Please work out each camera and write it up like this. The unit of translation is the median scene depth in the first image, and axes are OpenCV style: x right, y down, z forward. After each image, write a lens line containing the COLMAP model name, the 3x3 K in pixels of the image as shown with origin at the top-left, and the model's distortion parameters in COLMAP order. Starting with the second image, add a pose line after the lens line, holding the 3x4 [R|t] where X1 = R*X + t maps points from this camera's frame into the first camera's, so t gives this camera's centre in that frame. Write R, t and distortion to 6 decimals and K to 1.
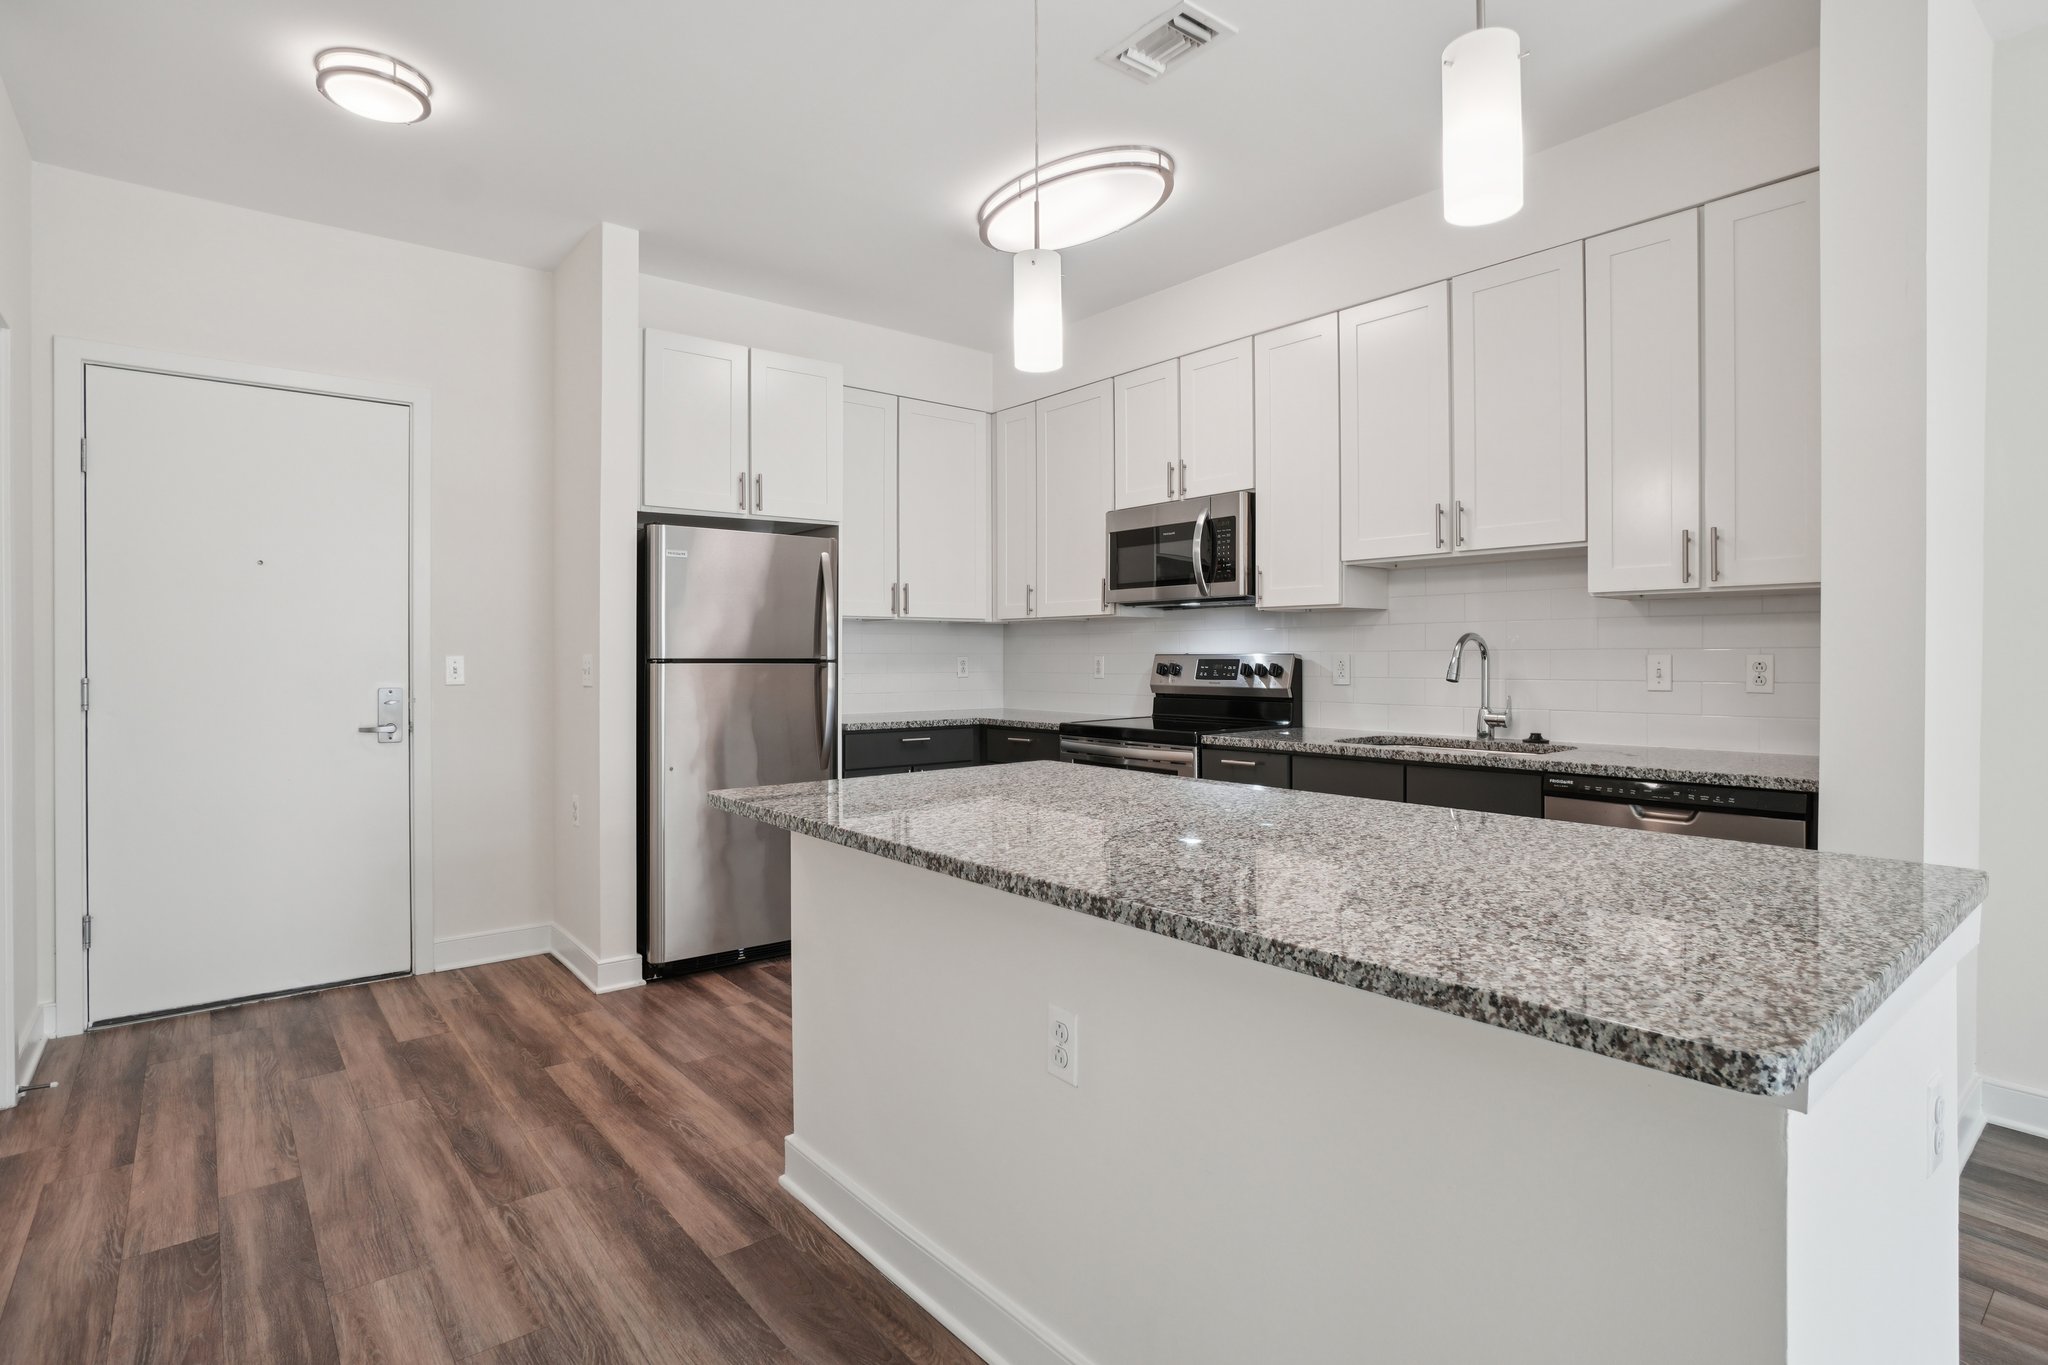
lens RADIAL K [[1026.3, 0, 1023.3], [0, 1026.3, 659.8], [0, 0, 1]] dist [-0.020557, 0.000025]
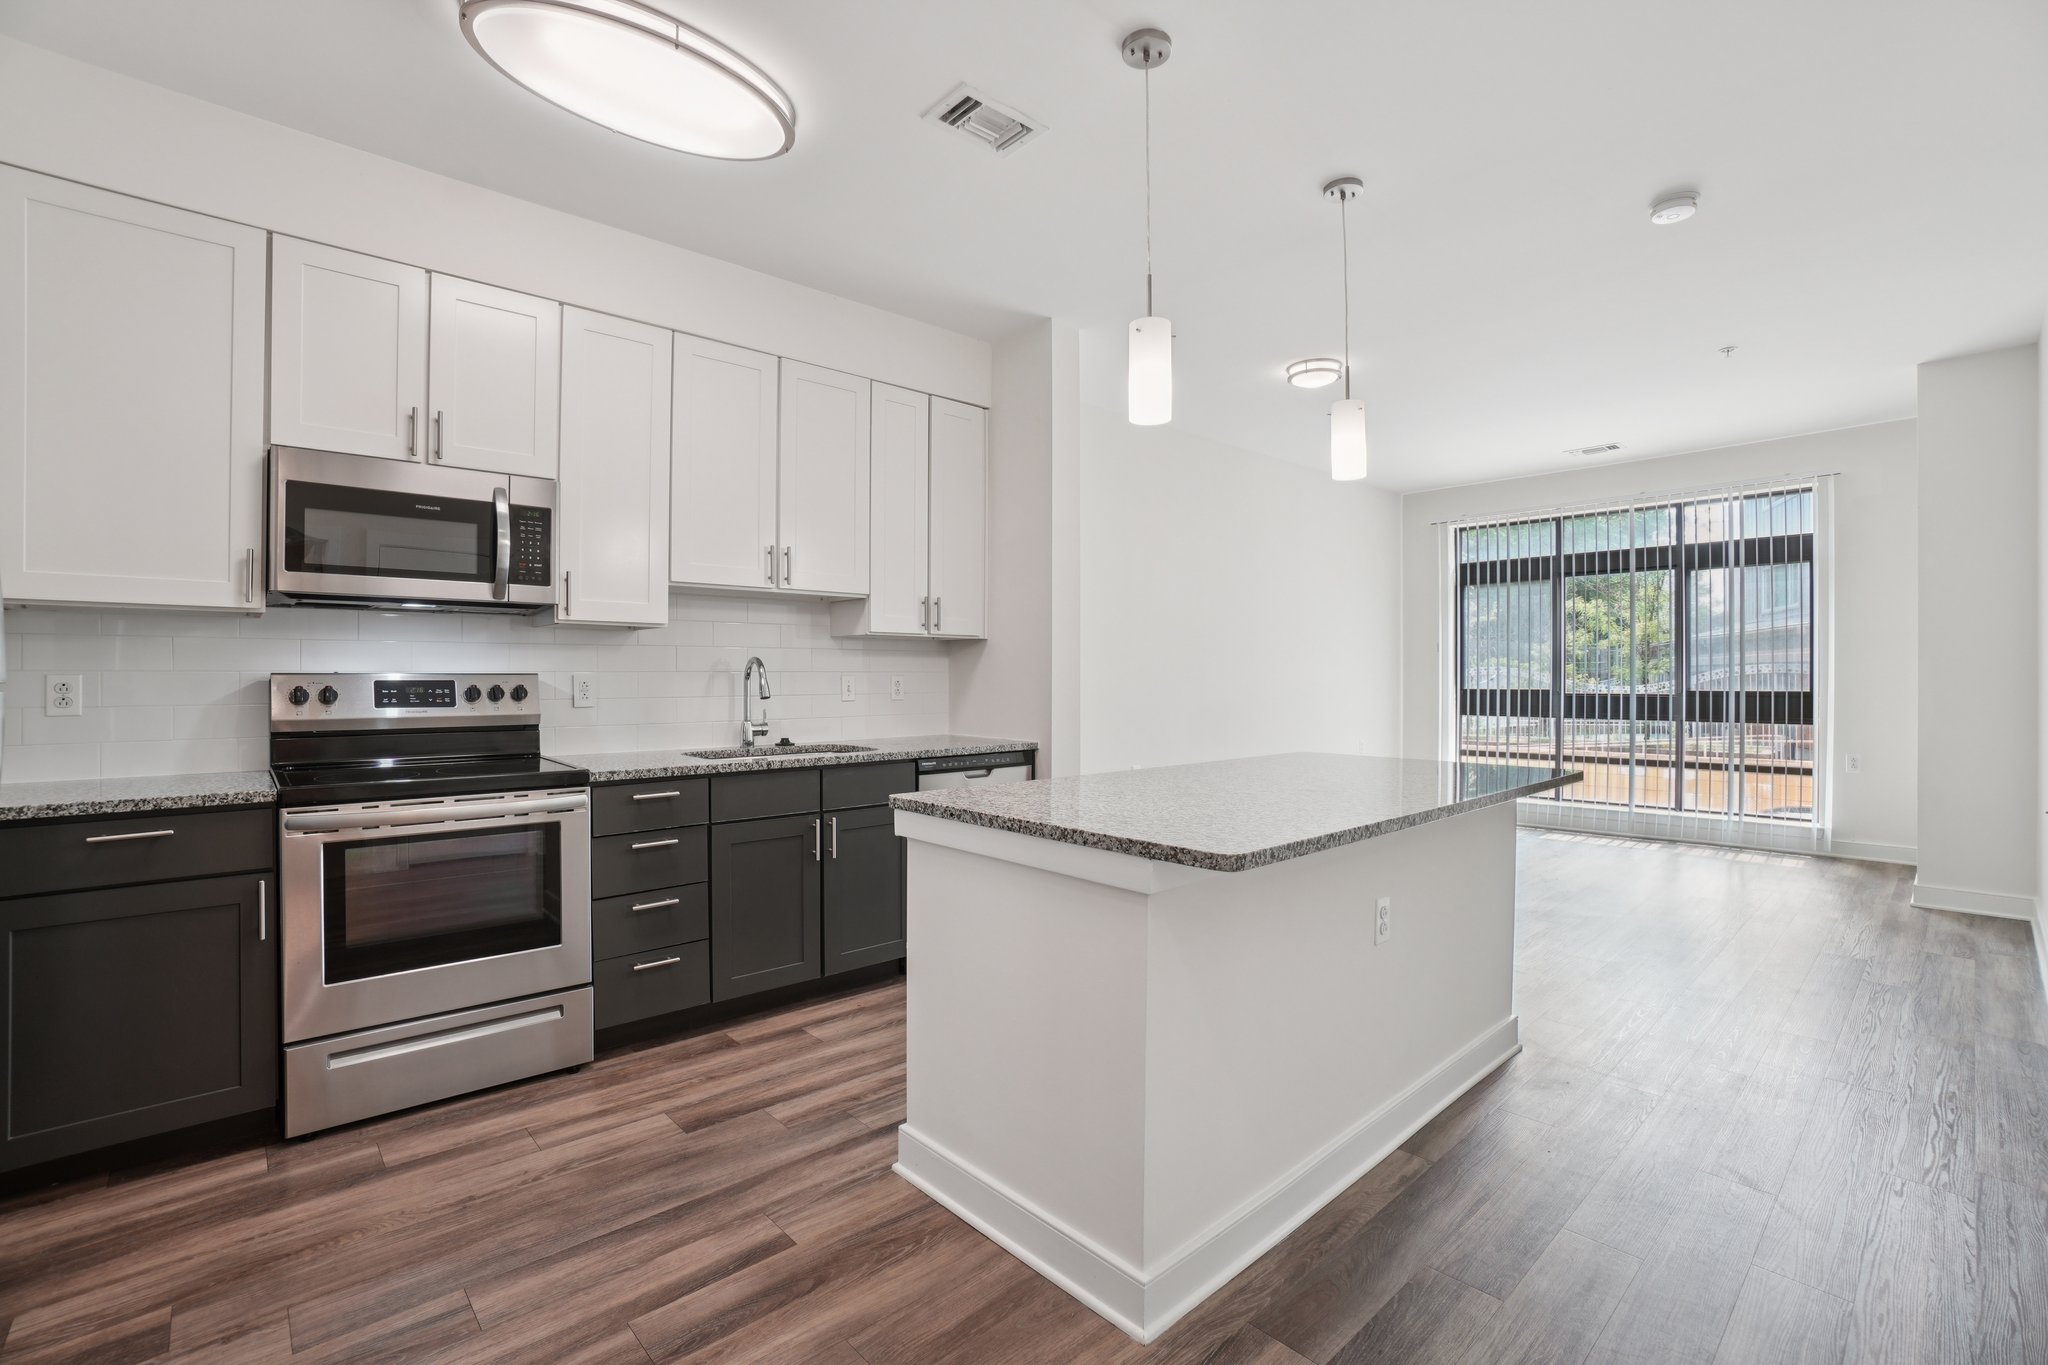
lens RADIAL K [[903.8, 0, 1010.2], [0, 903.8, 677.0], [0, 0, 1]] dist [-0.031561, 0.000593]
pose [[-0.033741, 0.002344, 0.999428, -0.616256], [0.003054, 0.999993, -0.002242, -0.000328], [-0.999426, 0.002976, -0.033748, 0.752694]]
